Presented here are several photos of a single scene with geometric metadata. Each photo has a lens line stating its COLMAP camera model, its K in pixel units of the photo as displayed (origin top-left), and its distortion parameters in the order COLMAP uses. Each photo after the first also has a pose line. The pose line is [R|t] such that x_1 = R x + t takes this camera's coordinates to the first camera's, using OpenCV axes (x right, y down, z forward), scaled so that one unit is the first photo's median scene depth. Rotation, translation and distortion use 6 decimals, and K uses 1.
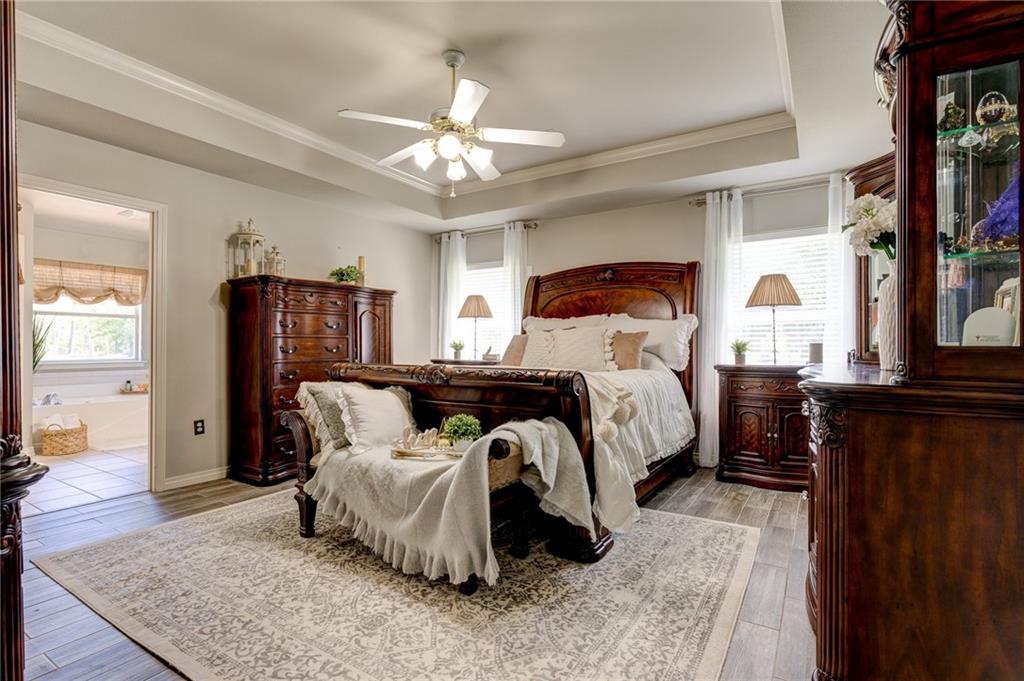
lens RADIAL K [[496.3, 0, 510.3], [0, 496.3, 336.9], [0, 0, 1]] dist [0.002656, 0.000536]
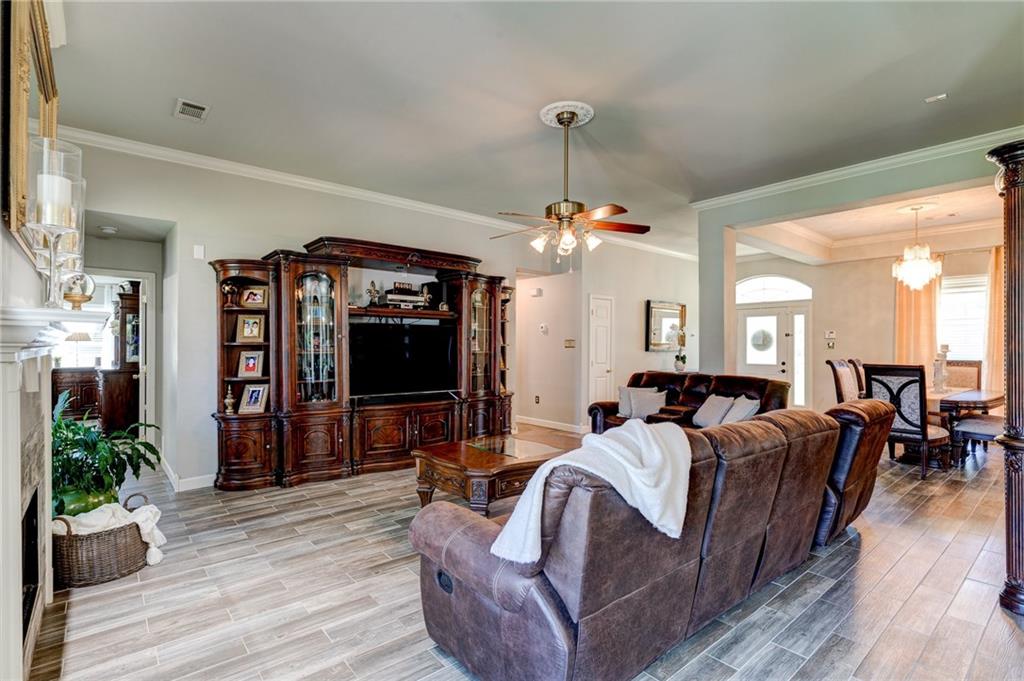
lens RADIAL K [[488.9, 0, 512.0], [0, 488.9, 340.5], [0, 0, 1]] dist [-0.000566, -0.000152]
pose [[0.296913, 0.001732, 0.954903, -1.133750], [-0.011440, 0.999933, 0.001743, -0.101173], [-0.954836, -0.011441, 0.296913, -1.744771]]
